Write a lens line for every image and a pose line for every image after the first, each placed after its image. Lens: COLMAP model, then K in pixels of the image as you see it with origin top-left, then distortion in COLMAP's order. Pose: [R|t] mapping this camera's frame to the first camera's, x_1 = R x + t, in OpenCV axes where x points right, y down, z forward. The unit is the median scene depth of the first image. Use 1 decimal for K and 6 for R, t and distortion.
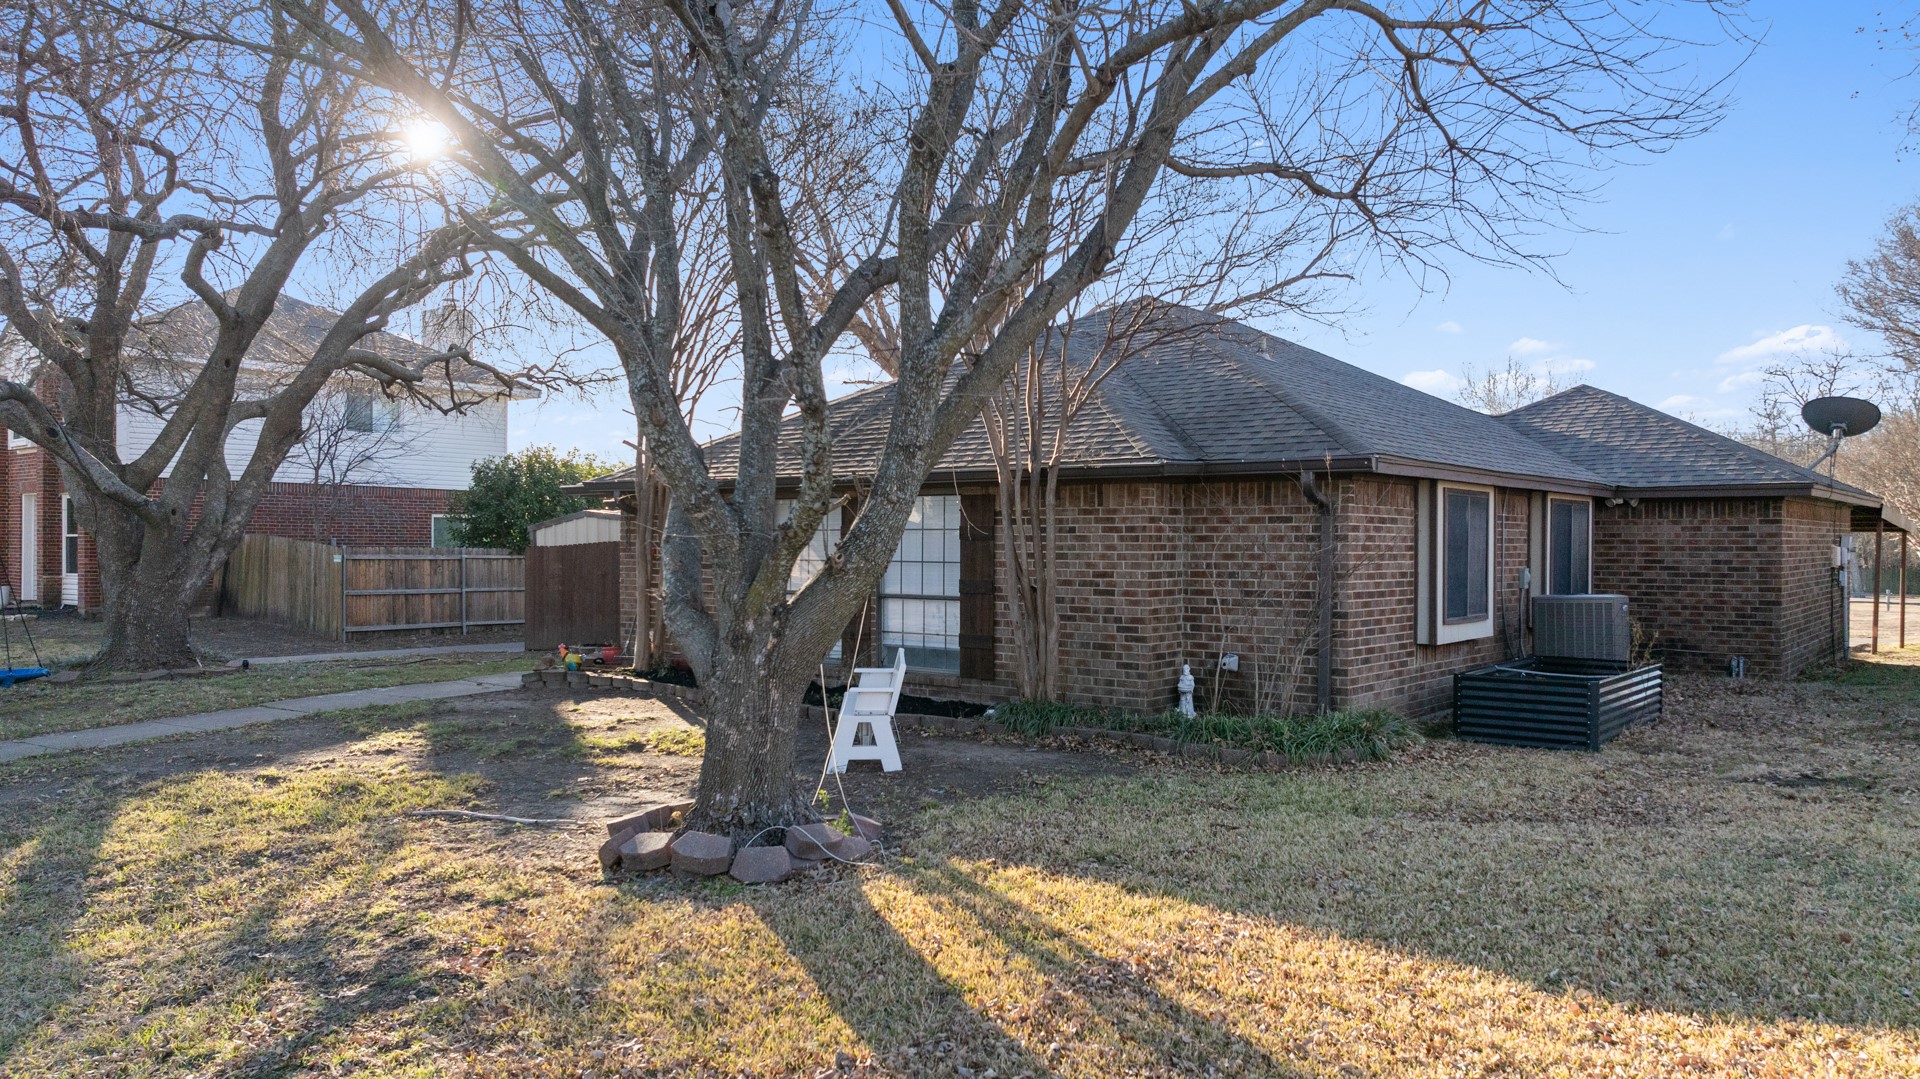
lens RADIAL K [[1359.1, 0, 958.0], [0, 1359.1, 544.2], [0, 0, 1]] dist [-0.009470, 0.005115]
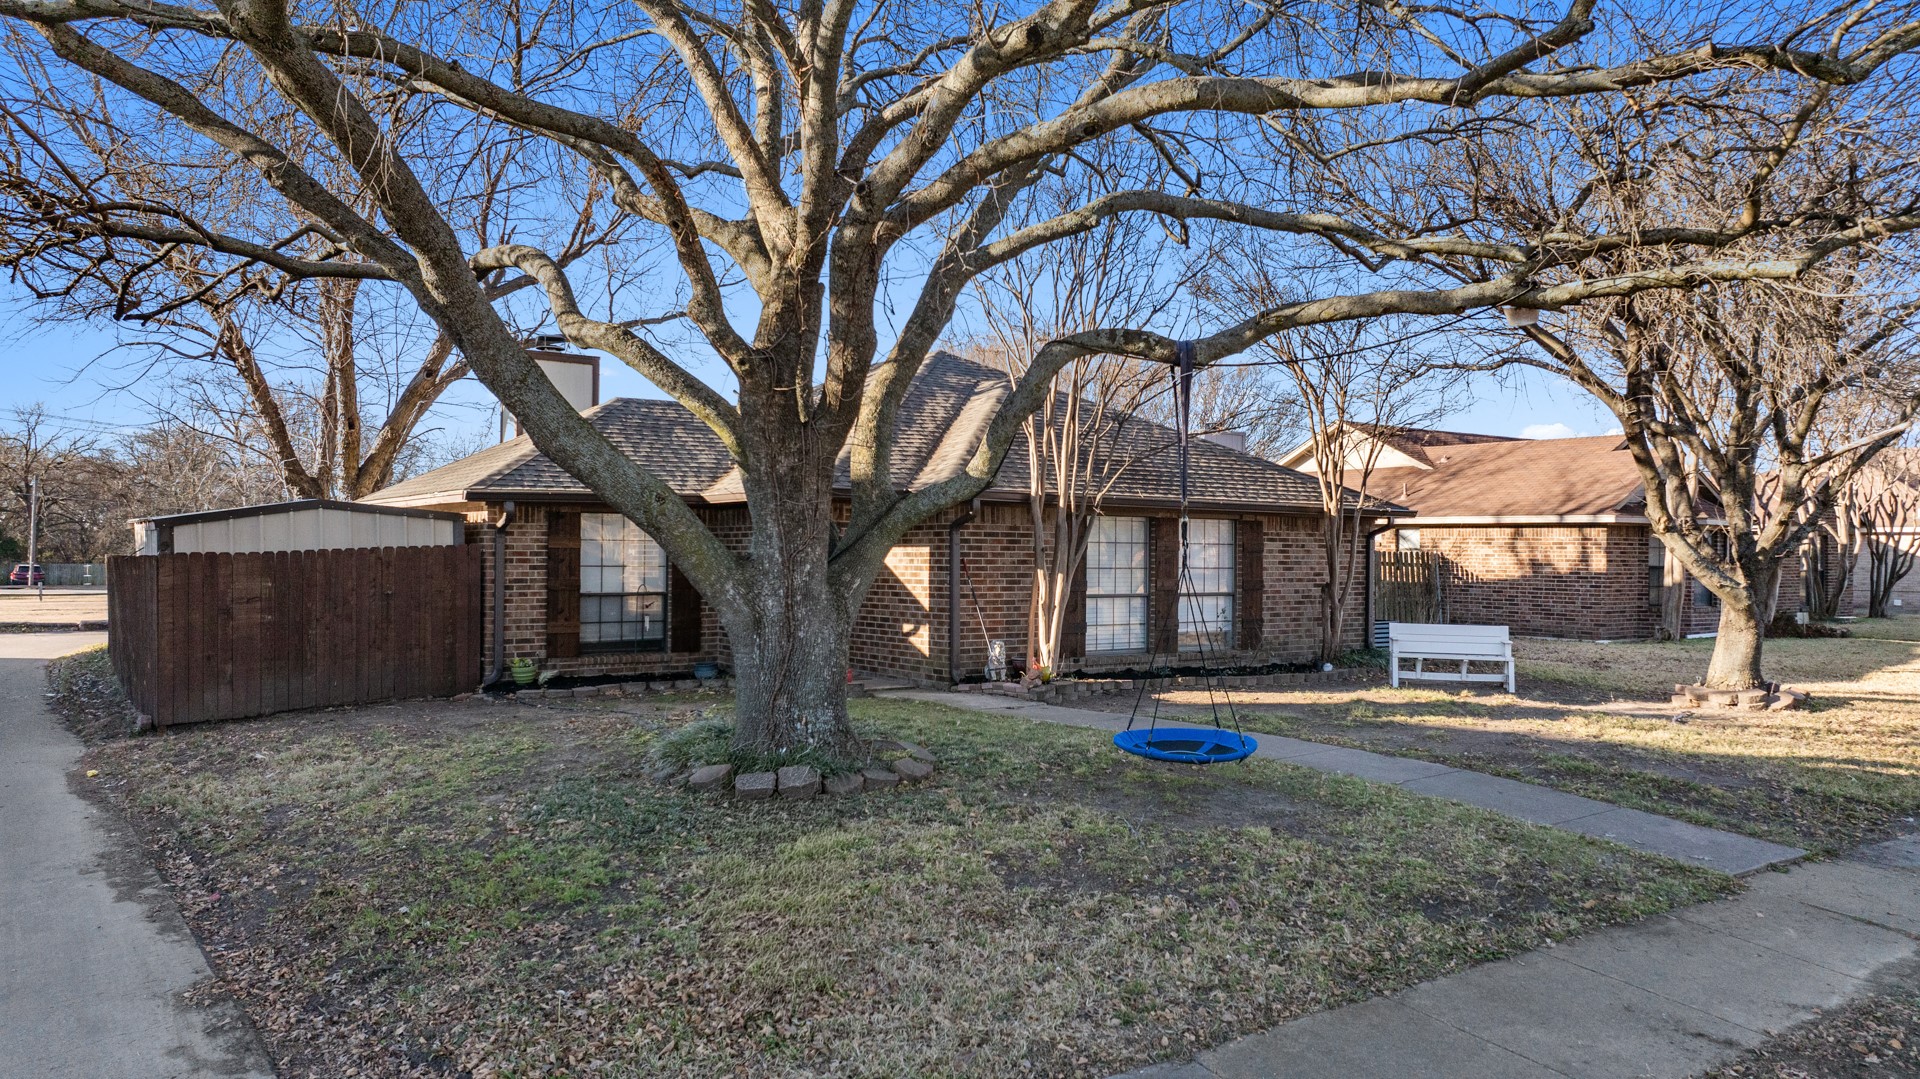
lens RADIAL K [[1359.1, 0, 946.3], [0, 1359.1, 540.8], [0, 0, 1]] dist [-0.009470, 0.005115]
pose [[0.276794, 0.005354, 0.960914, -1.570541], [-0.006585, 0.999972, -0.003674, -0.008240], [-0.960907, -0.005311, 0.276821, 0.988589]]
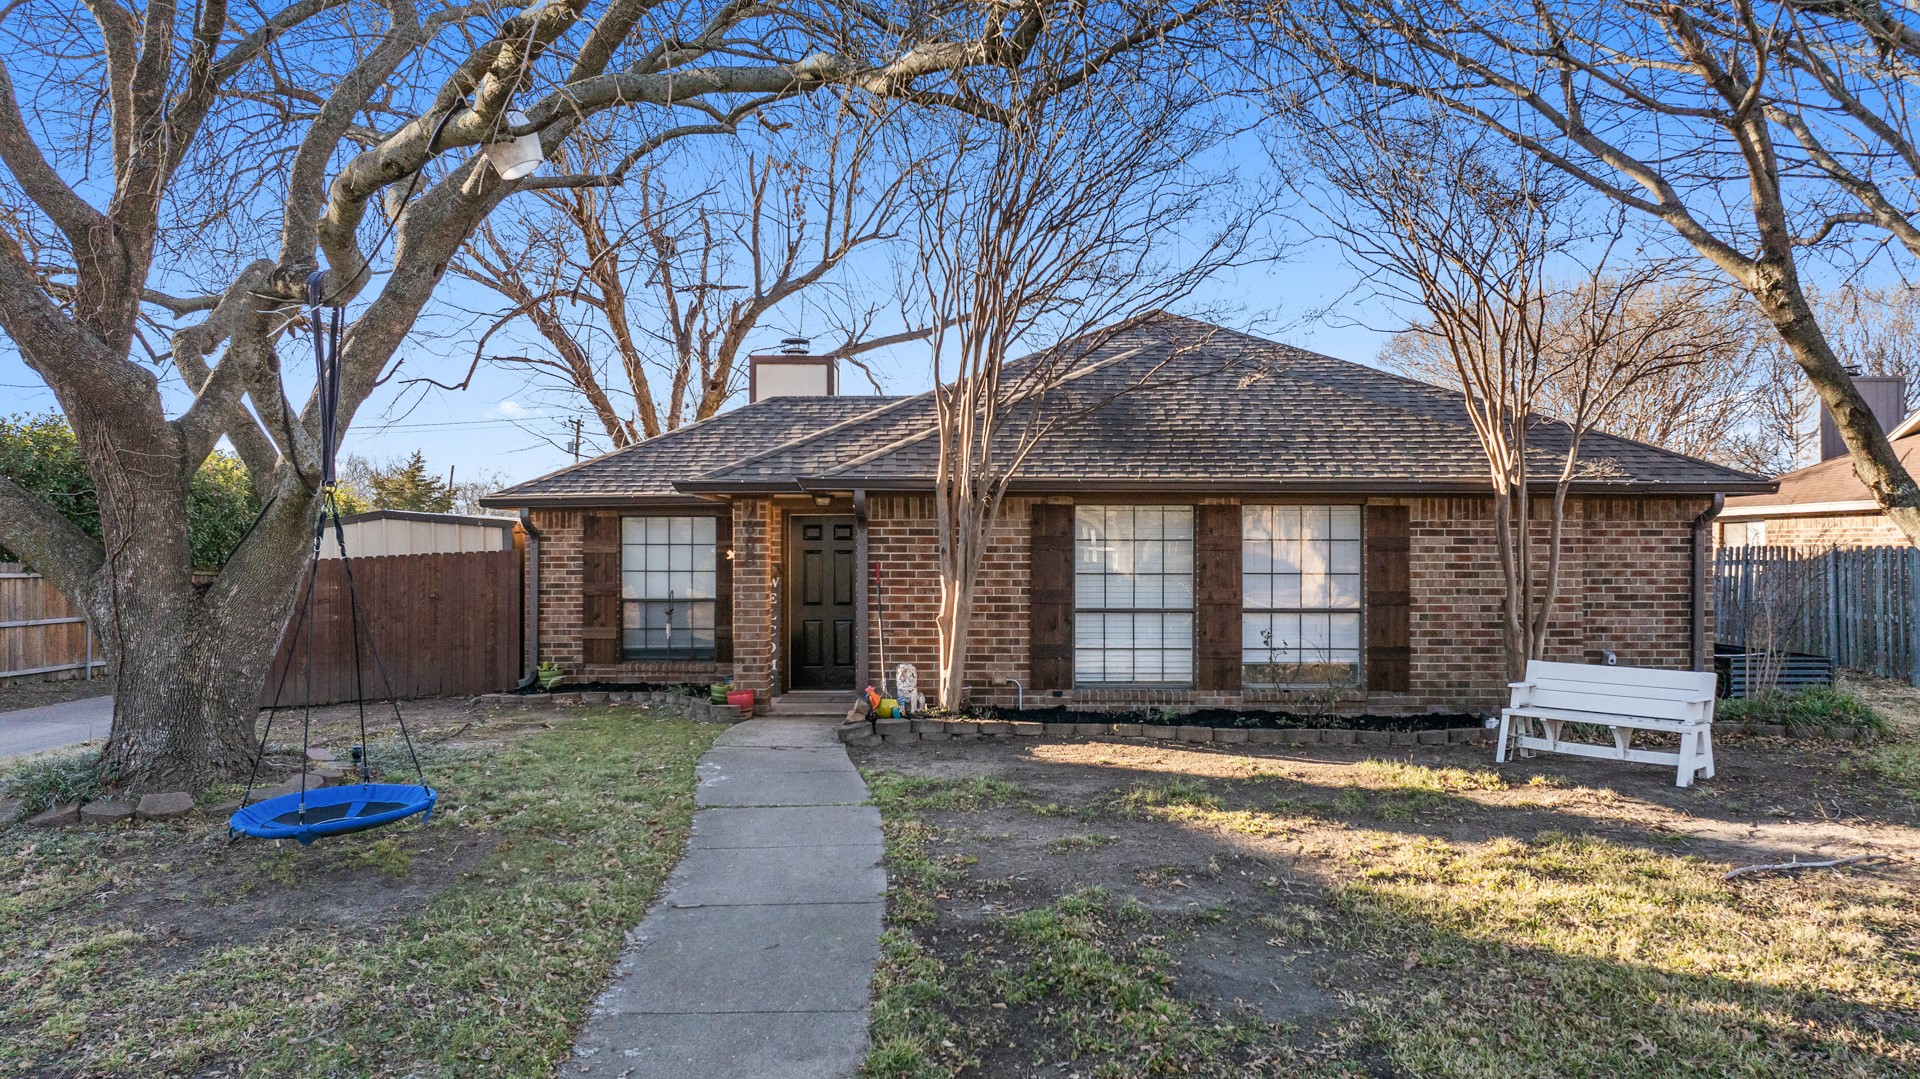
lens RADIAL K [[1359.1, 0, 958.9], [0, 1359.1, 539.4], [0, 0, 1]] dist [-0.009470, 0.005115]
pose [[0.786506, 0.002130, 0.617579, -0.917007], [0.003248, 0.999966, -0.007585, -0.005538], [-0.617574, 0.007972, 0.786473, 0.444604]]
